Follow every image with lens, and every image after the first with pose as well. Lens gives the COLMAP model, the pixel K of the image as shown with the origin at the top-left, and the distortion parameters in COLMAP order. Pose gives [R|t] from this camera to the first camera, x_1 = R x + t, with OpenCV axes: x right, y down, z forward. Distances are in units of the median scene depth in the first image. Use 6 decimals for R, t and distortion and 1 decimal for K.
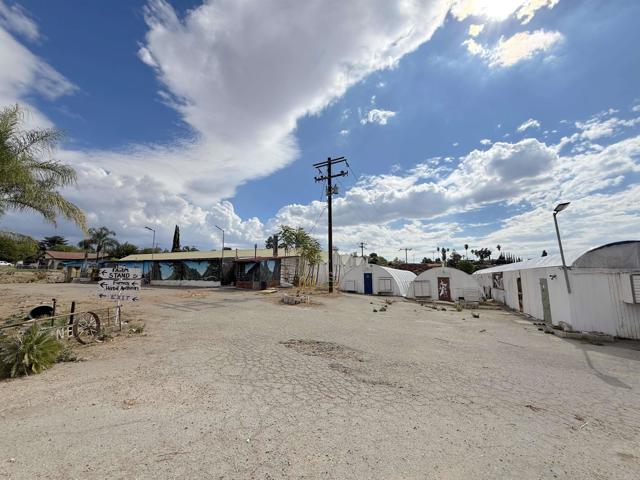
lens RADIAL K [[257.0, 0, 320.0], [0, 257.0, 240.0], [0, 0, 1]] dist [0.002216, 0.000154]
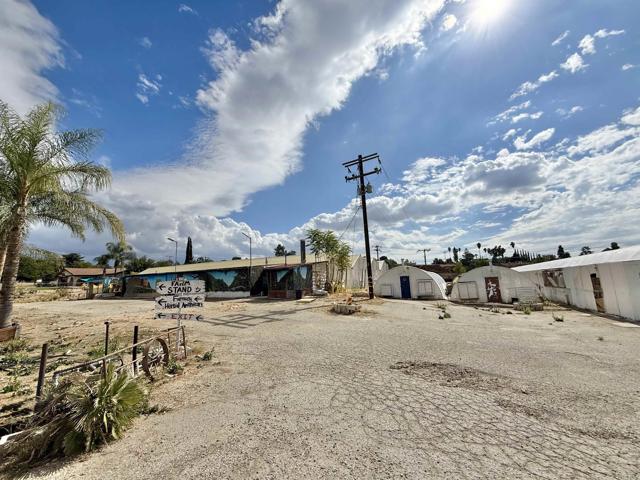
lens RADIAL K [[256.0, 0, 320.0], [0, 256.0, 240.0], [0, 0, 1]] dist [0.001650, 0.000265]
pose [[0.998551, -0.046829, -0.026524, -0.093066], [0.046209, 0.998655, -0.023508, 0.005702], [0.027590, 0.022248, 0.999372, 0.058060]]
